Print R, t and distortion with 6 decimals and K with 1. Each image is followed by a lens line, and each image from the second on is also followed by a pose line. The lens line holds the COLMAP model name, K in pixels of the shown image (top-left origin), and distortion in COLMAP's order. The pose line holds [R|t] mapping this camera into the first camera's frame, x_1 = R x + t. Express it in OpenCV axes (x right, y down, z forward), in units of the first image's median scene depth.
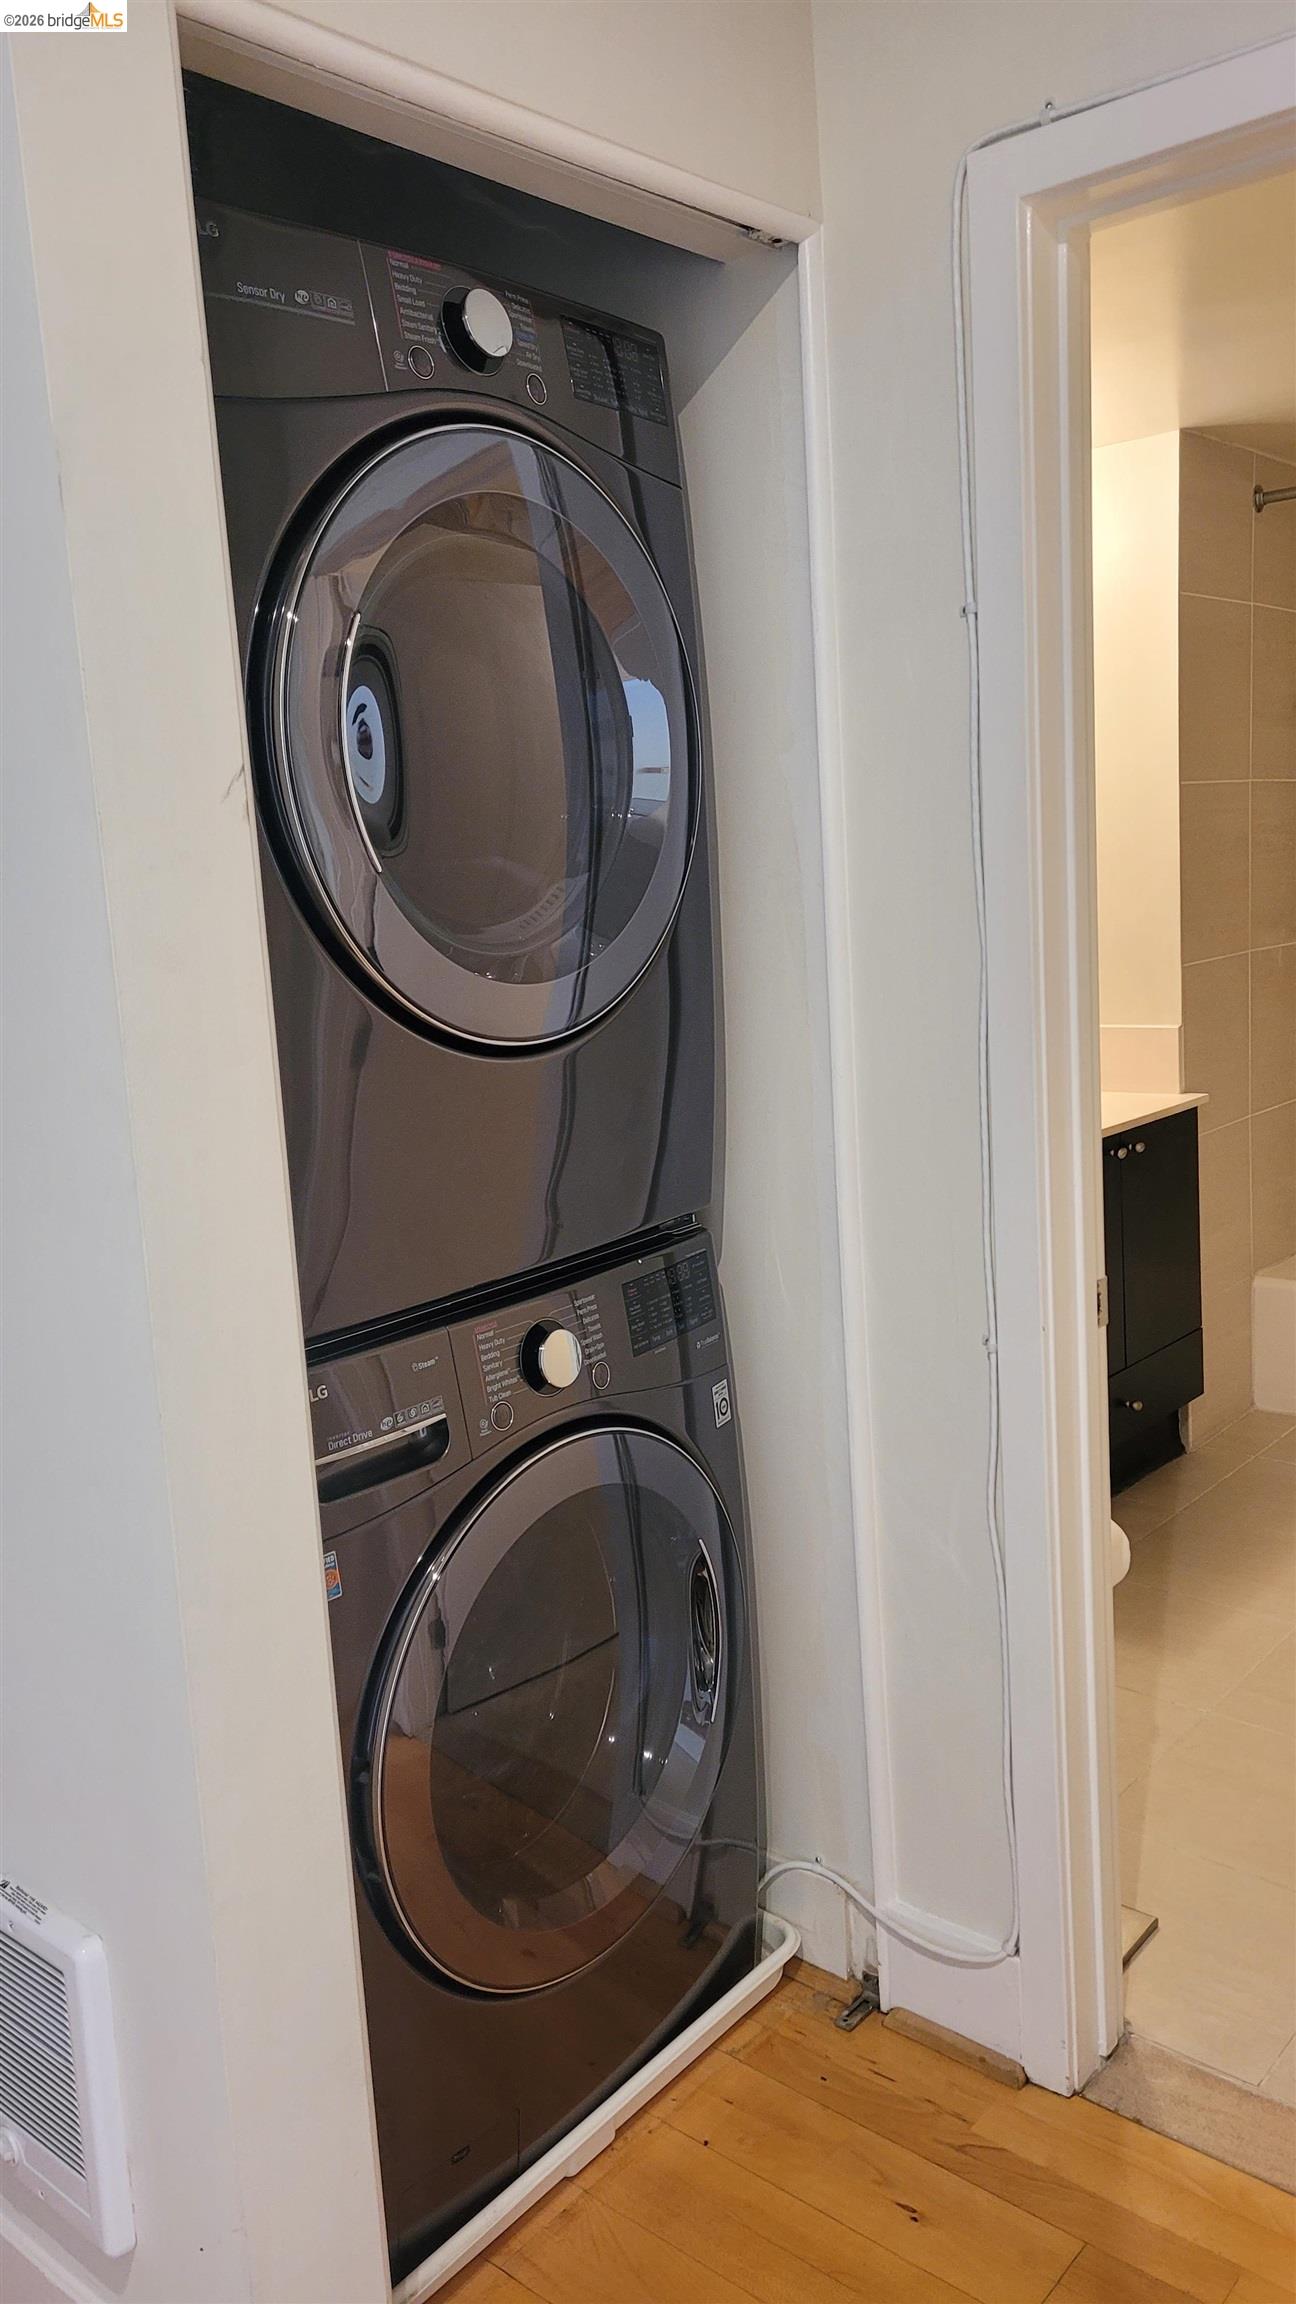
lens RADIAL K [[1722.1, 0, 649.7], [0, 1722.1, 1148.8], [0, 0, 1]] dist [0.070994, -0.051434]
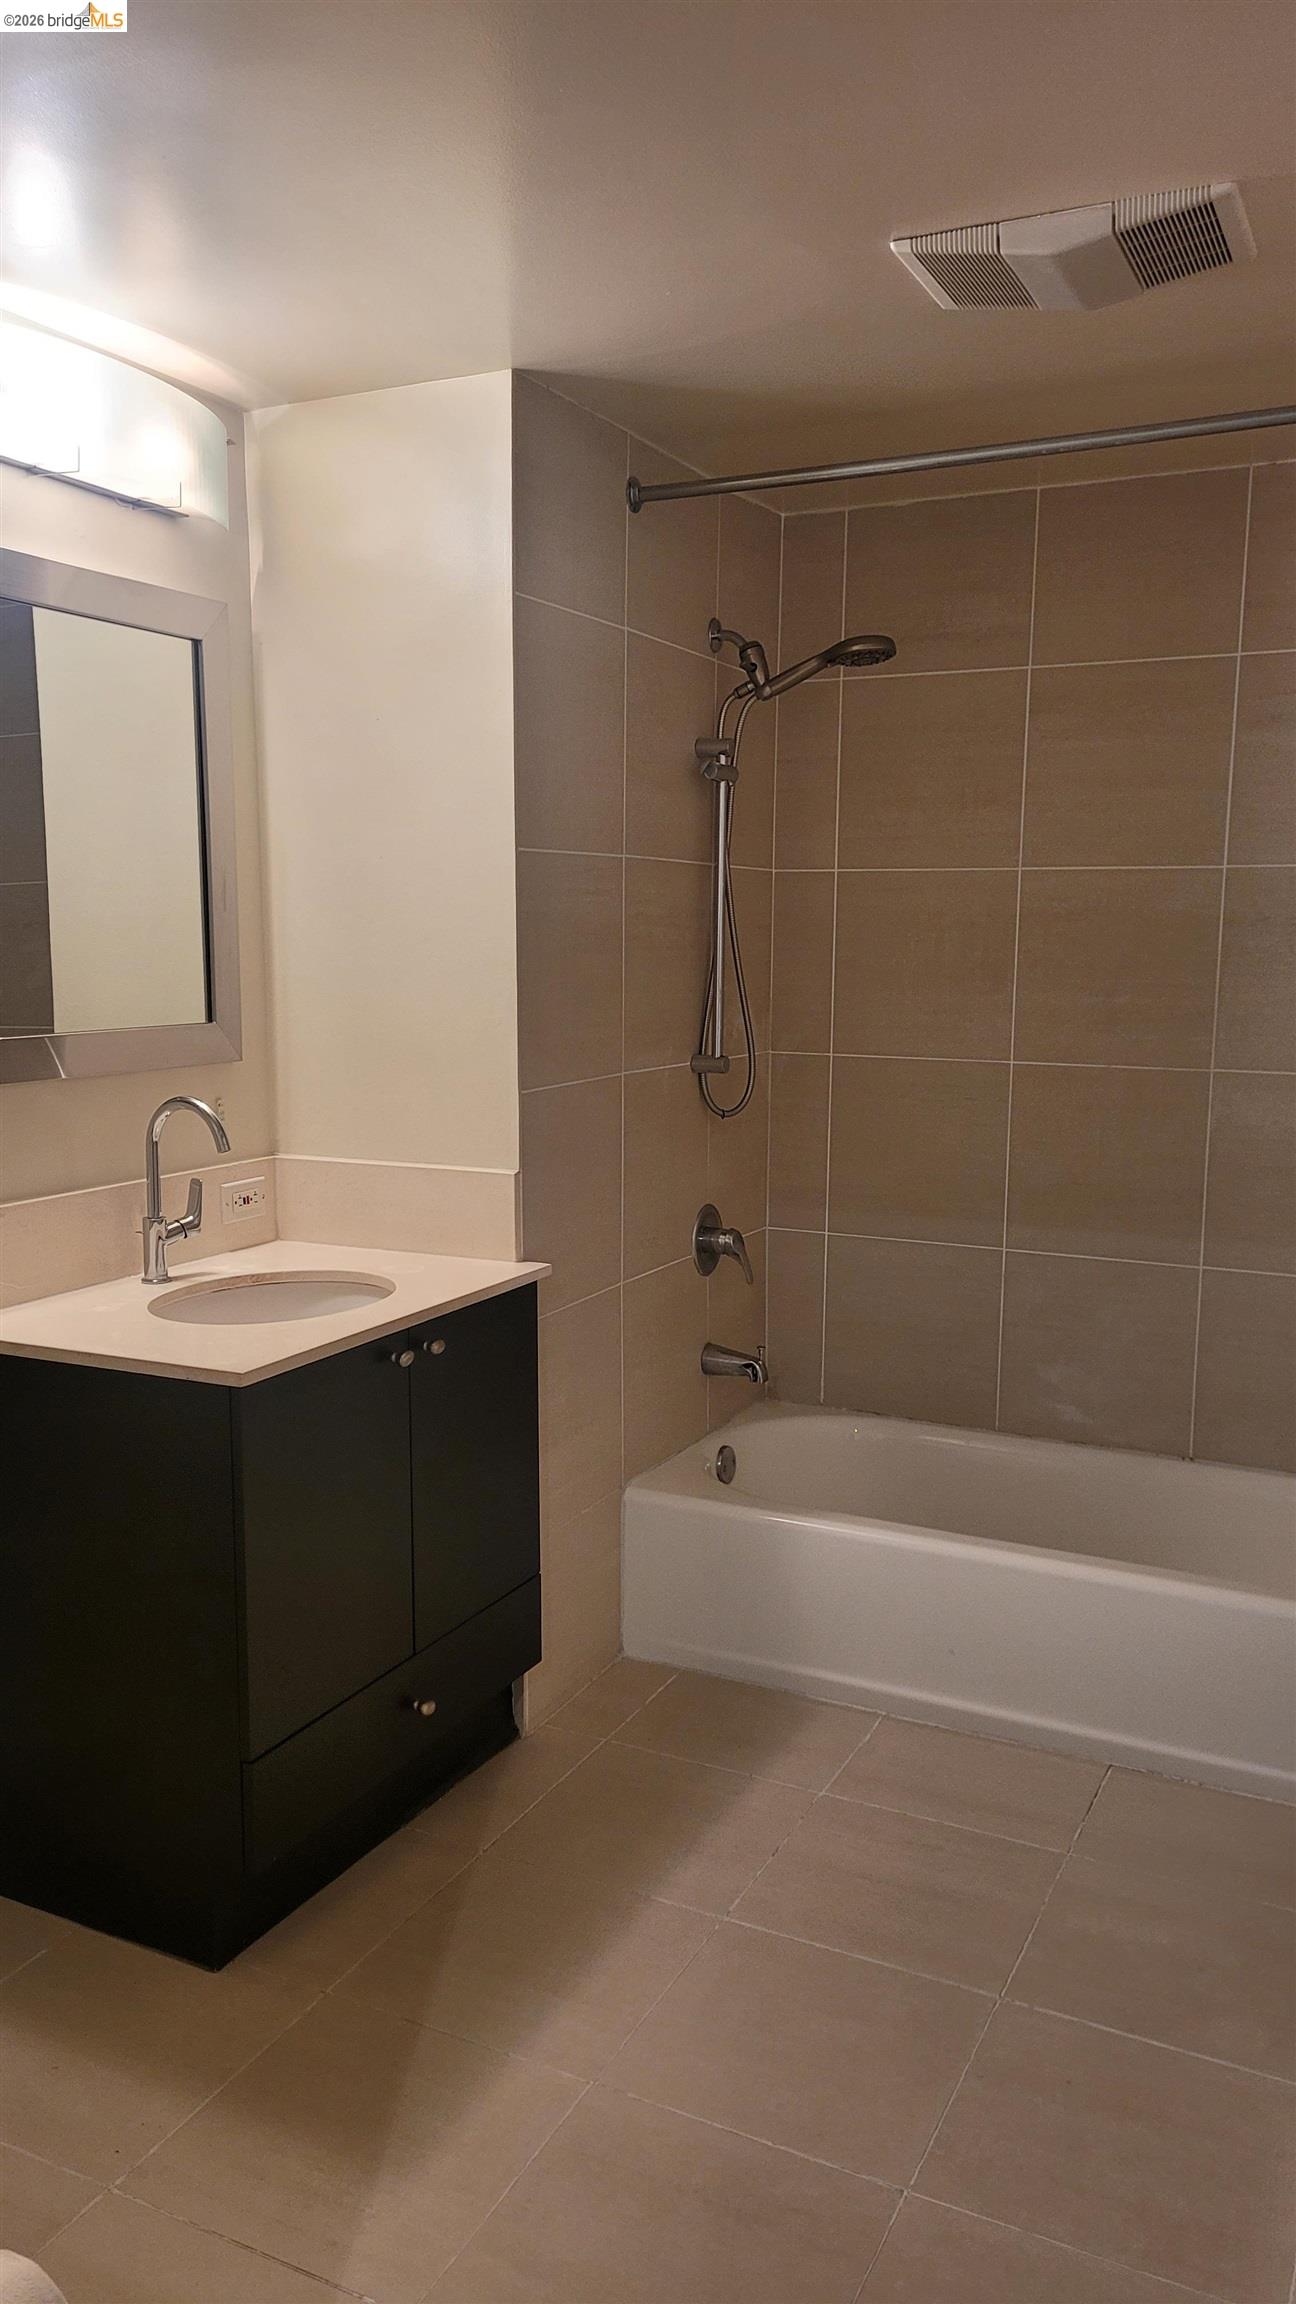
lens RADIAL K [[1722.1, 0, 644.6], [0, 1722.1, 1155.3], [0, 0, 1]] dist [0.070994, -0.051434]
pose [[0.967358, 0.030271, 0.251599, 0.171446], [-0.022762, 0.999206, -0.032702, -0.054801], [-0.252389, 0.025908, 0.967279, 0.265849]]
